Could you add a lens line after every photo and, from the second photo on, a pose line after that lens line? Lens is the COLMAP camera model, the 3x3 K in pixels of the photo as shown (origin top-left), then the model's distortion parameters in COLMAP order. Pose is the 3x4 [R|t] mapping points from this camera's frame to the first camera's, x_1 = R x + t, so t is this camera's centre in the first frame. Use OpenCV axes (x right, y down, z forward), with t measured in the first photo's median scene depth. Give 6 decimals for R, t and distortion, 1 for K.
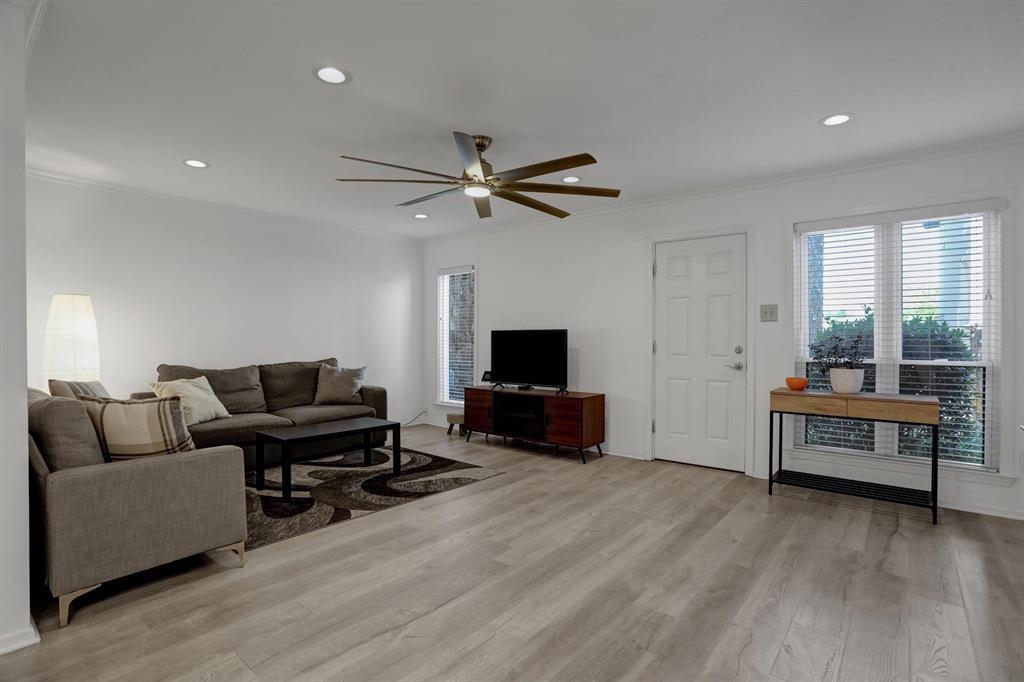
lens RADIAL K [[499.2, 0, 506.0], [0, 499.2, 335.2], [0, 0, 1]] dist [-0.057799, 0.020454]
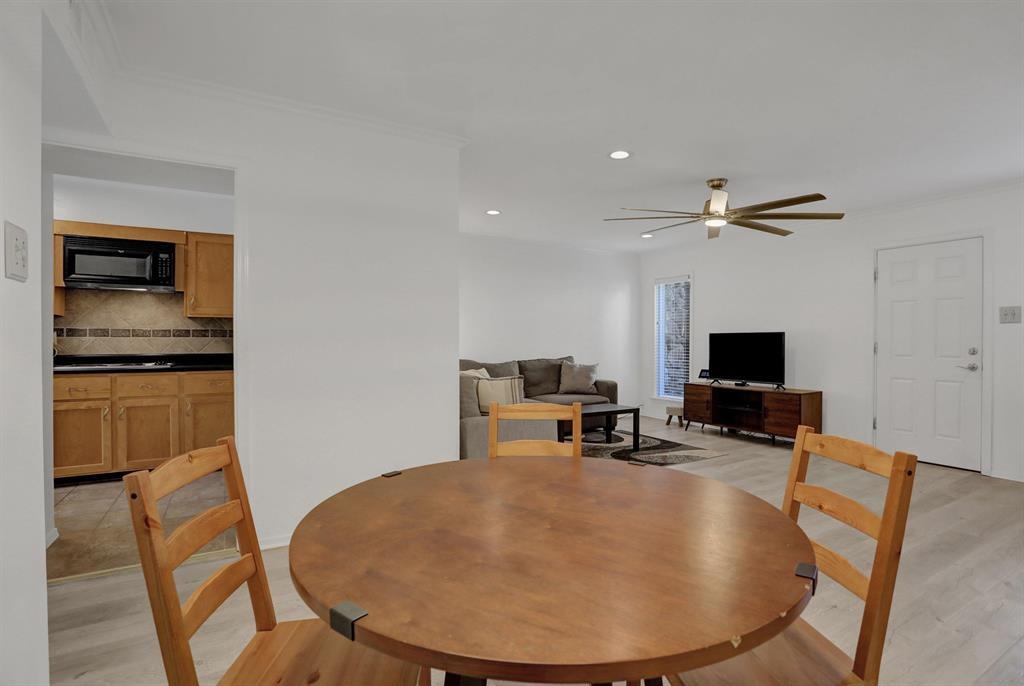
lens RADIAL K [[499.2, 0, 513.9], [0, 499.2, 338.0], [0, 0, 1]] dist [-0.057799, 0.020454]
pose [[0.942959, -0.000567, -0.332908, -0.095402], [-0.000029, 0.999998, -0.001788, 0.004748], [0.332909, 0.001695, 0.942957, -0.268615]]
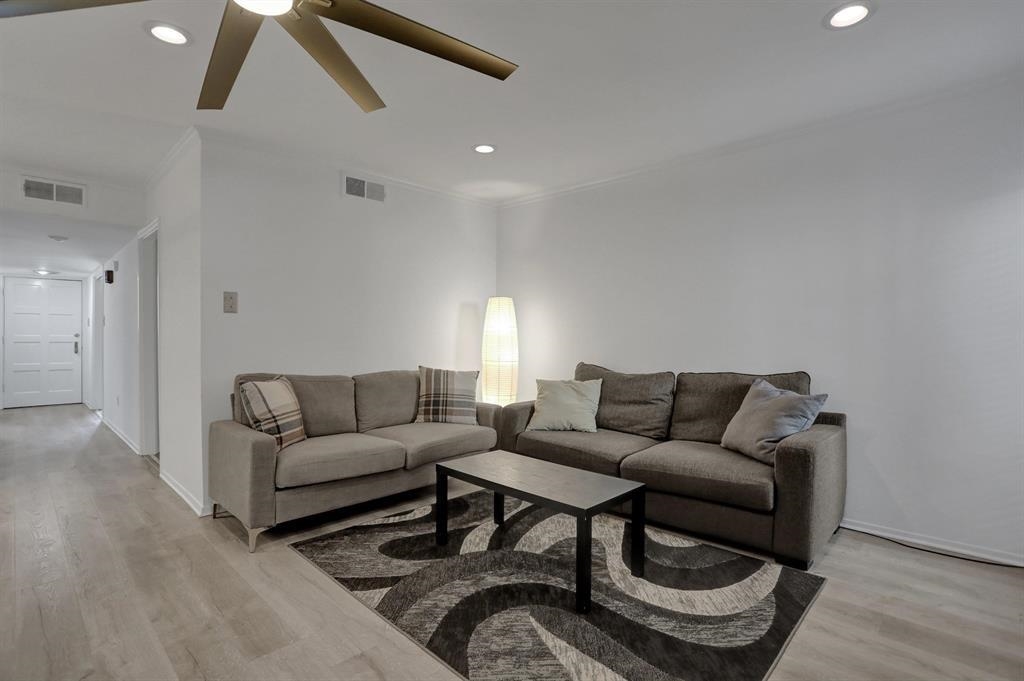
lens RADIAL K [[499.2, 0, 514.7], [0, 499.2, 336.3], [0, 0, 1]] dist [-0.057799, 0.020454]
pose [[-0.067188, 0.002220, -0.997738, 0.274247], [0.002434, 0.999995, 0.002061, 0.007322], [0.997737, -0.002290, -0.067193, 0.973279]]
